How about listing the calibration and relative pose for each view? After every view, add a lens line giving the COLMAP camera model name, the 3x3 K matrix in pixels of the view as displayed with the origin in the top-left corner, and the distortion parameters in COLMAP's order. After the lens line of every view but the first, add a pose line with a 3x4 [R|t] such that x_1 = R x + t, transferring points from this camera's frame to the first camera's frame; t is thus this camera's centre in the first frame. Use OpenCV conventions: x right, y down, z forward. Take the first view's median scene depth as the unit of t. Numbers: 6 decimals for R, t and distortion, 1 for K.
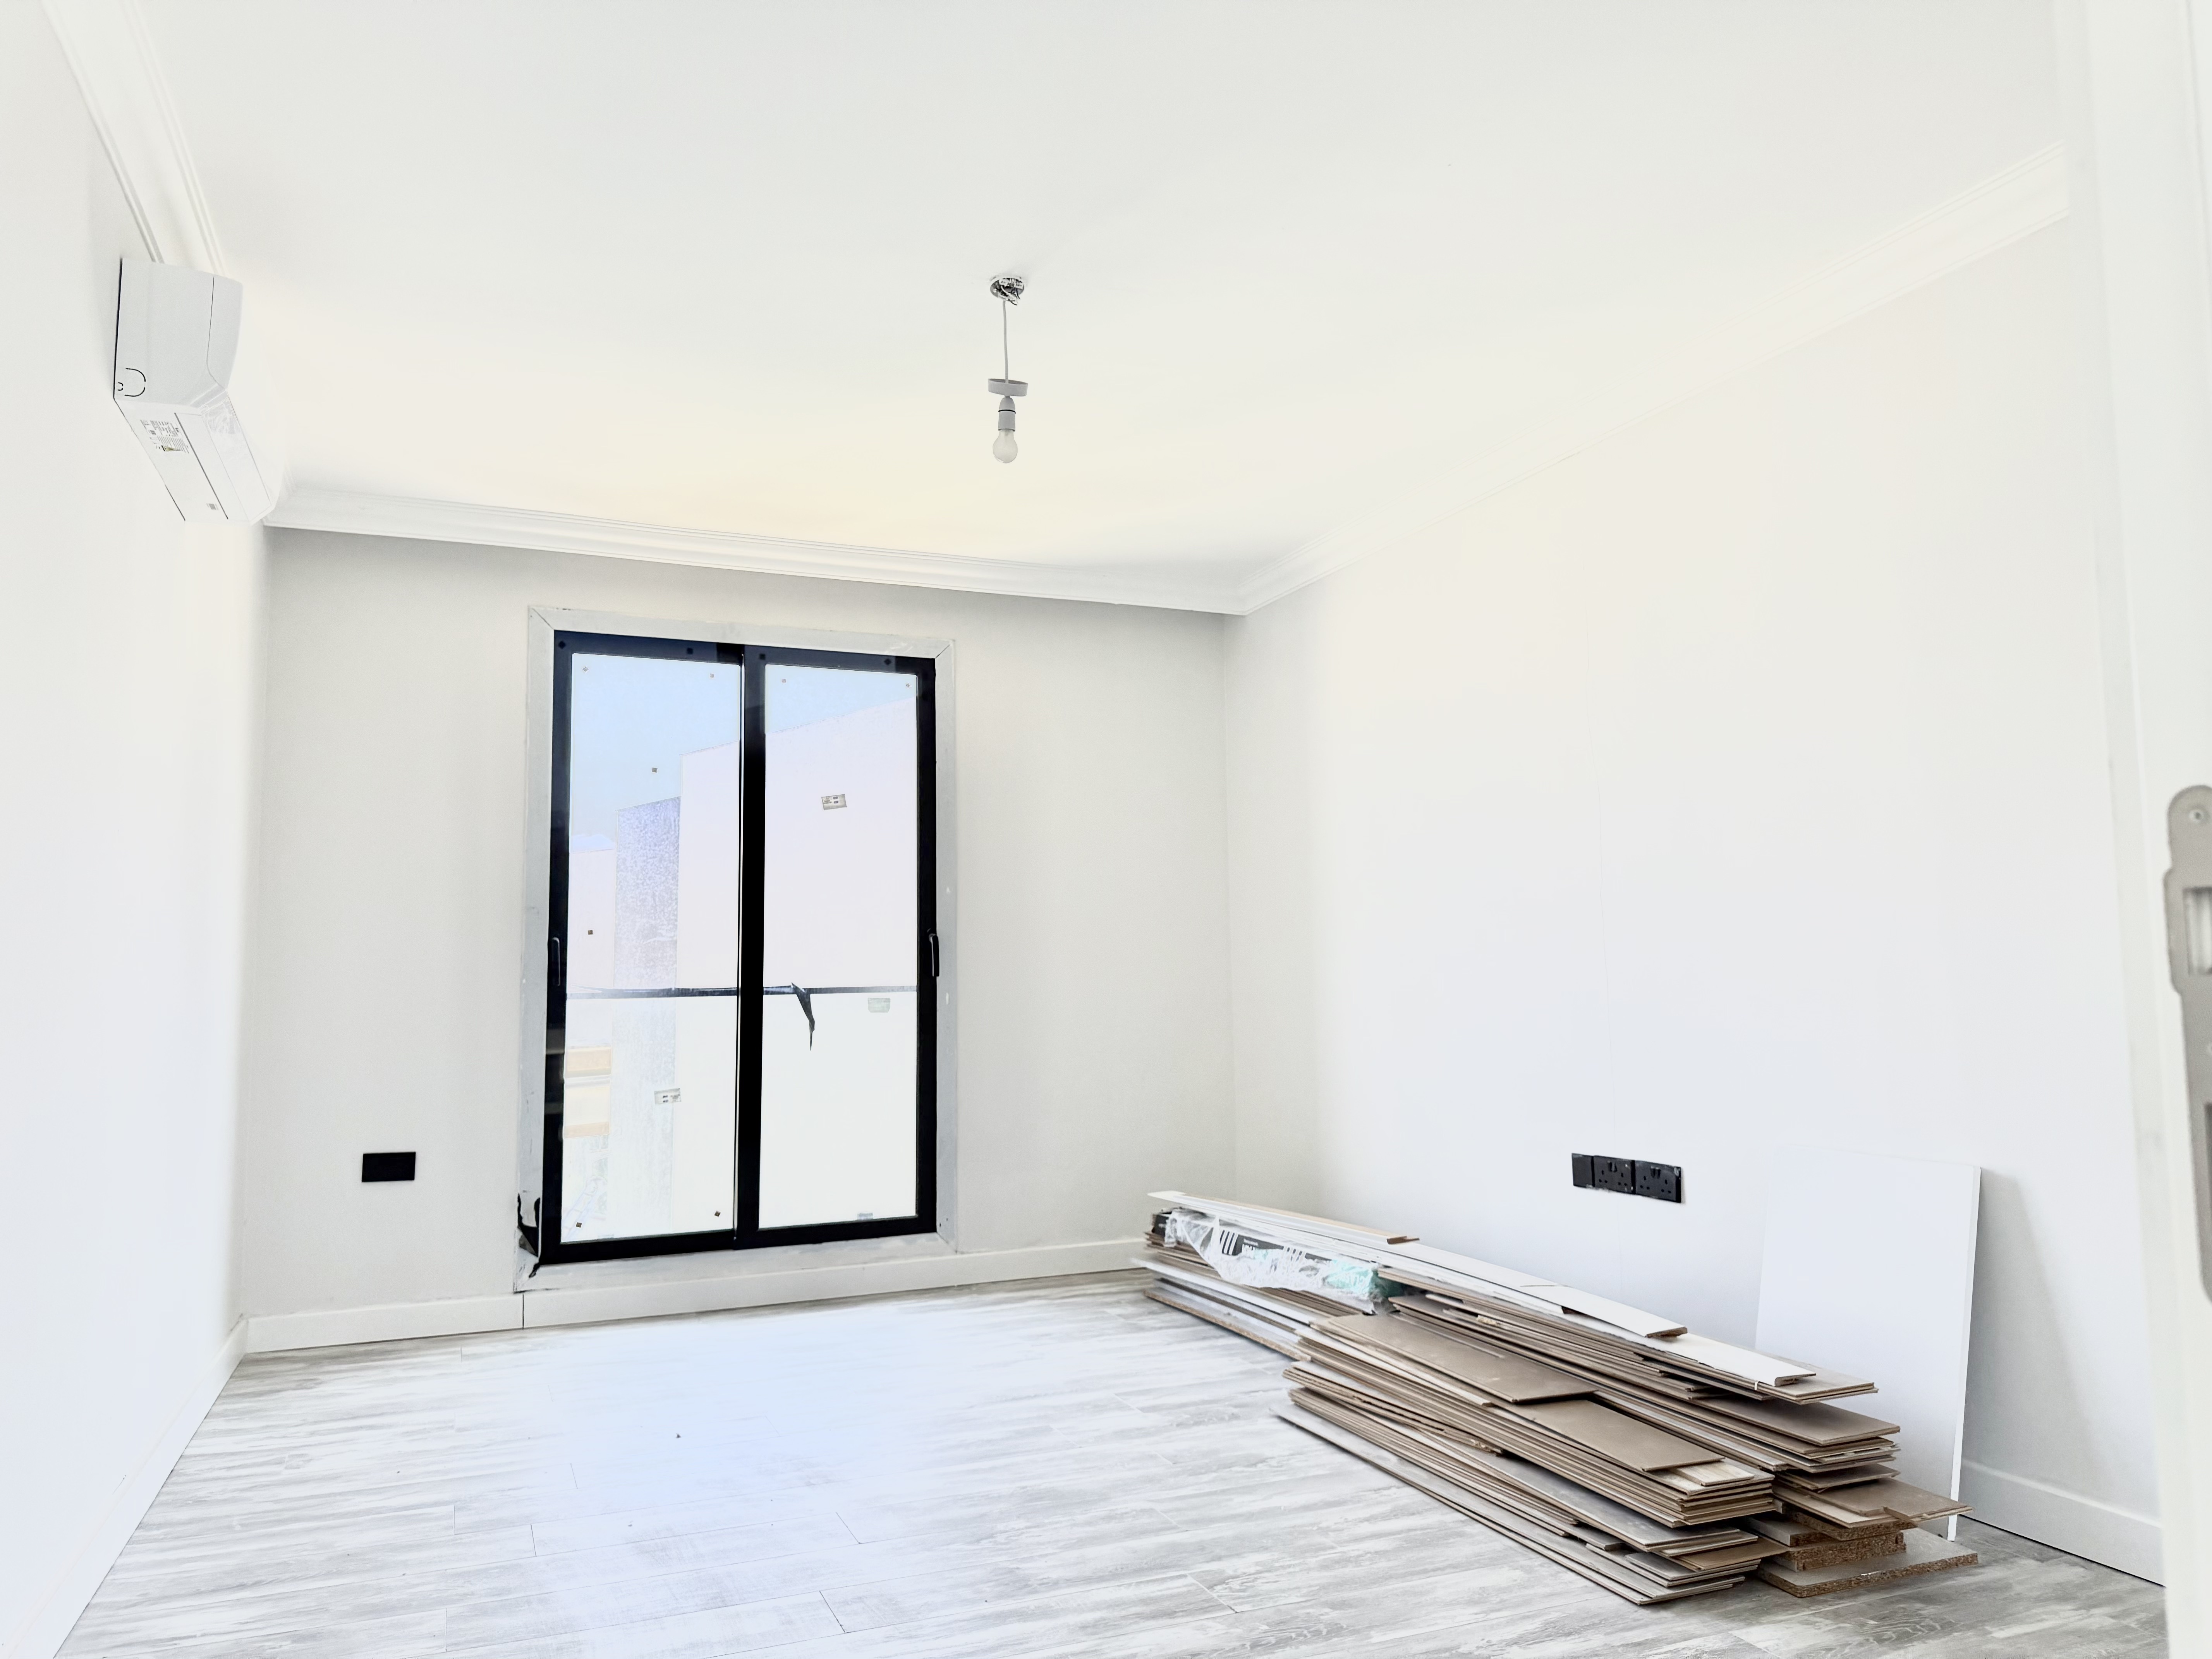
lens RADIAL K [[1551.4, 0, 1104.3], [0, 1551.4, 840.2], [0, 0, 1]] dist [0.055896, -0.070360]
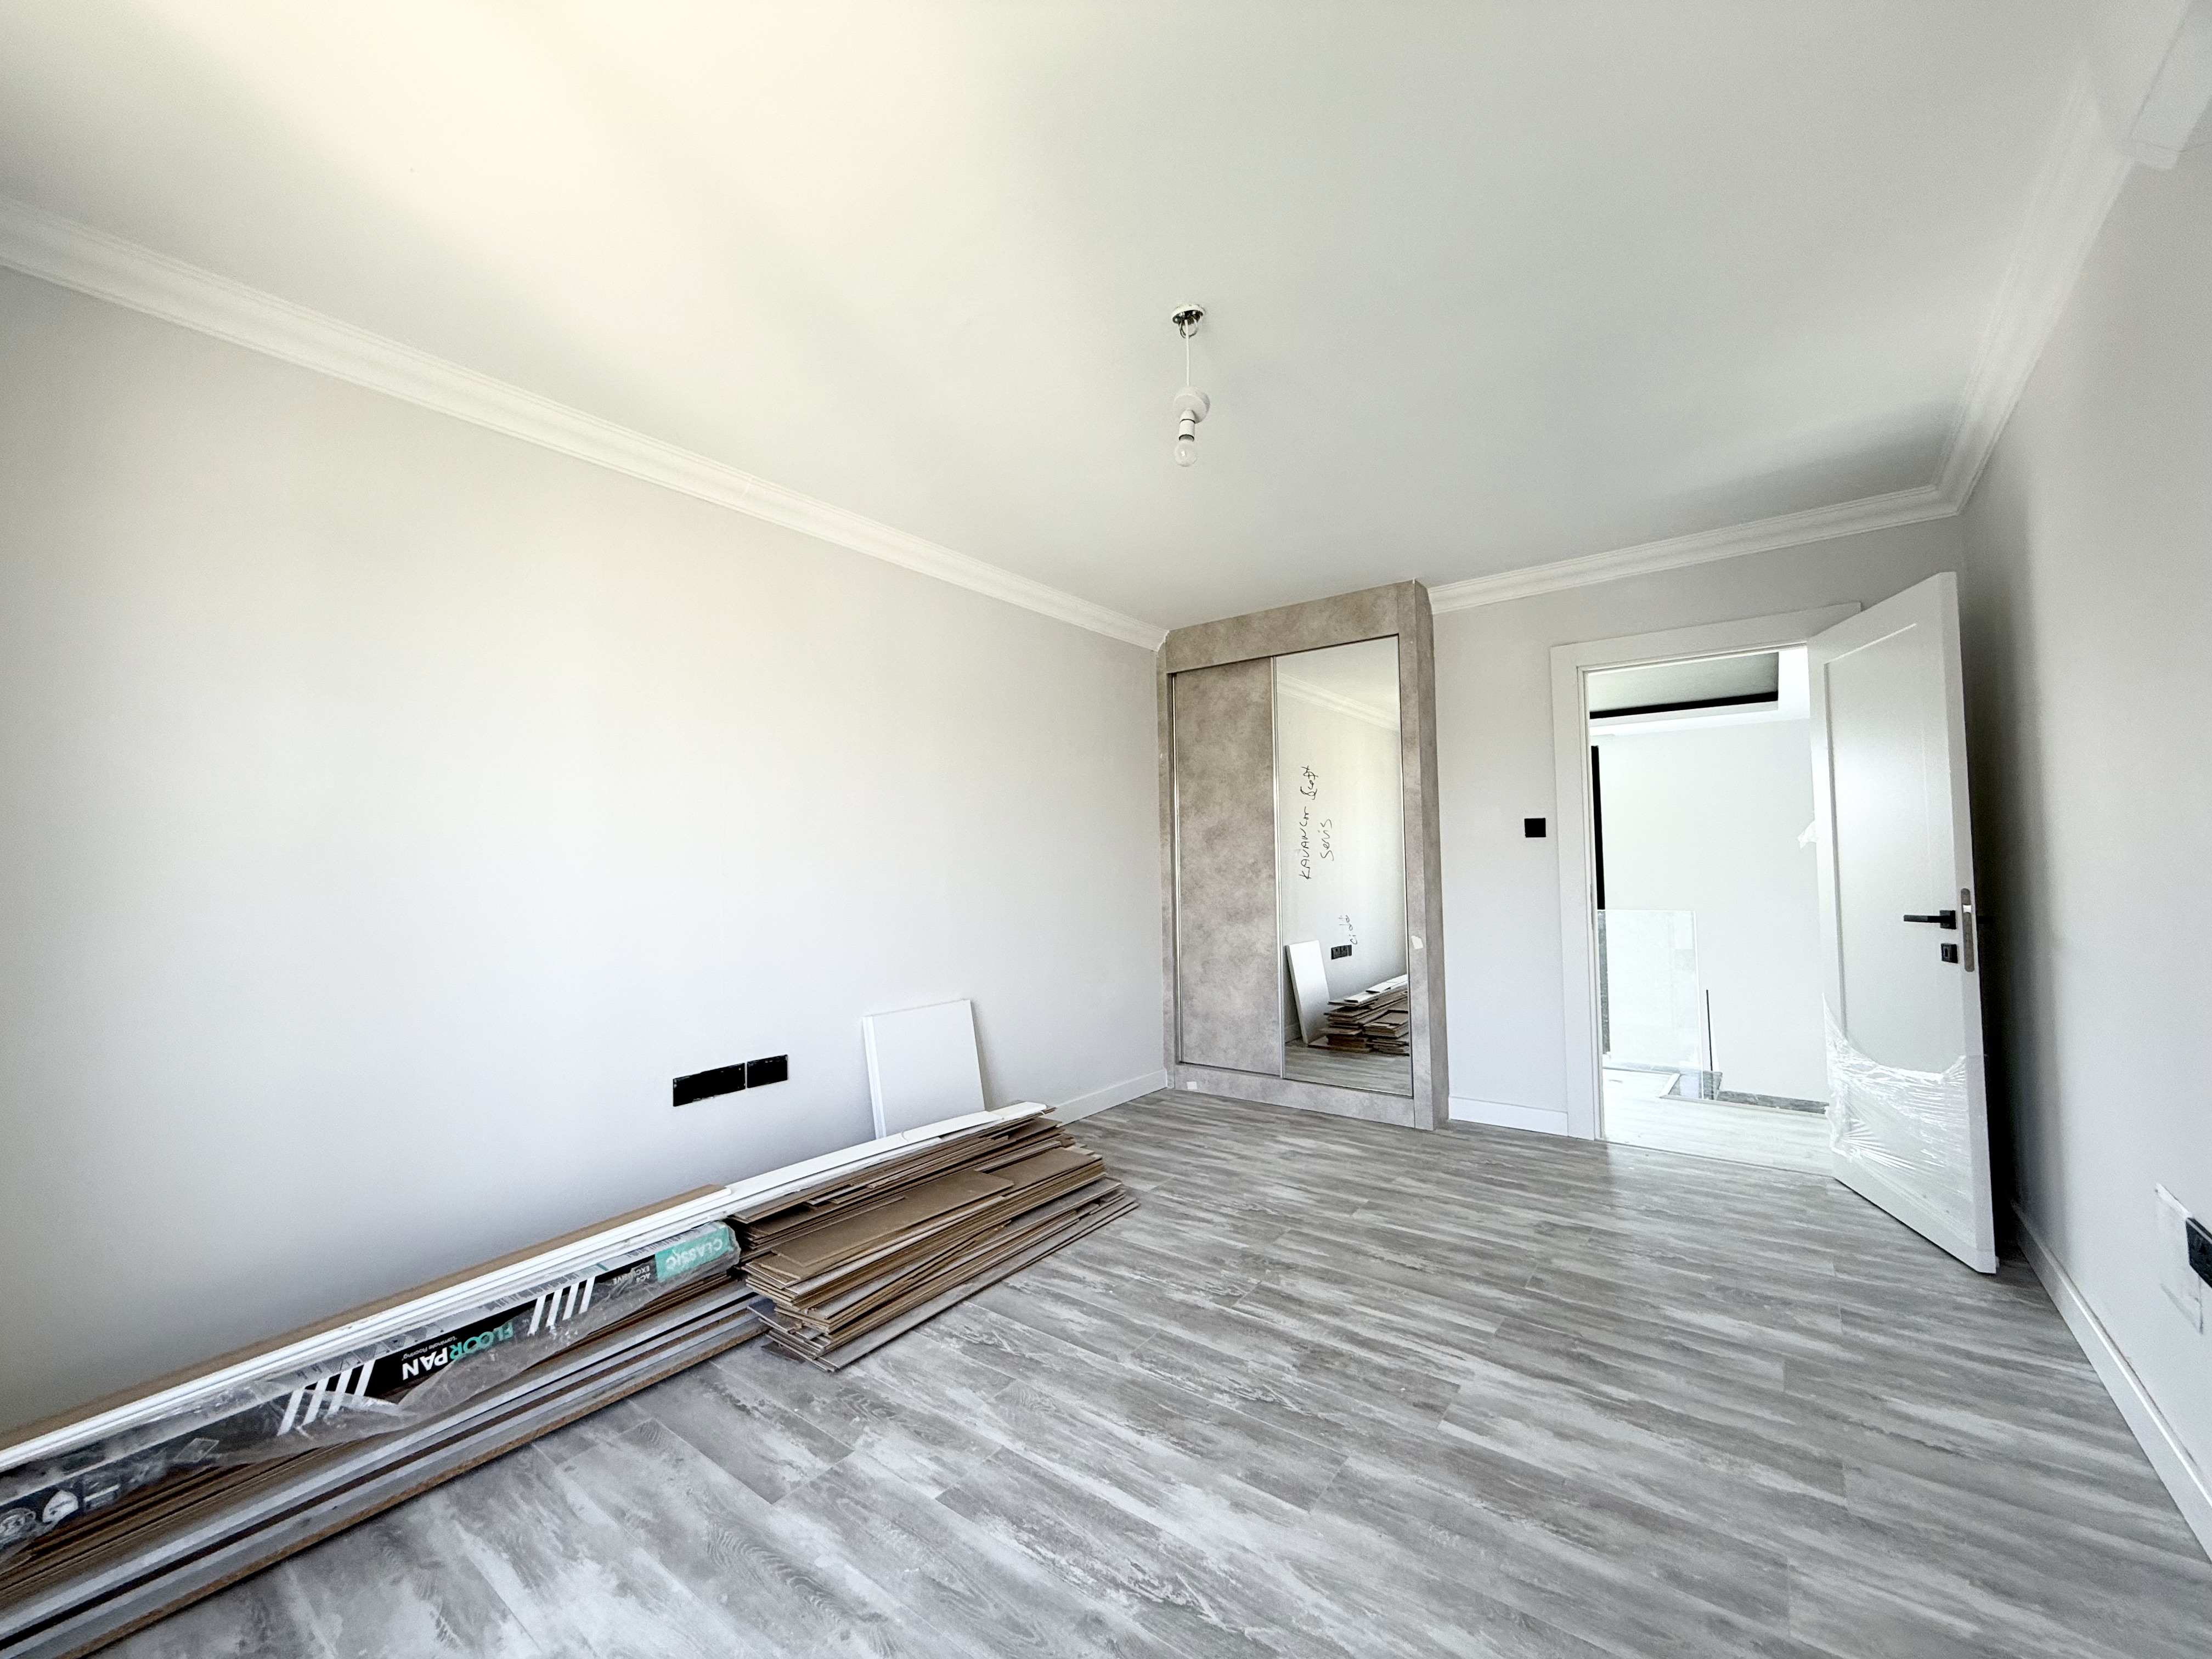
lens RADIAL K [[882.0, 0, 1101.0], [0, 882.0, 830.1], [0, 0, 1]] dist [0.000334, 0.000174]
pose [[-0.511091, 0.057561, 0.857597, -0.583593], [-0.061030, 0.992807, -0.103007, 0.083334], [-0.857357, -0.104985, -0.503902, 1.413423]]
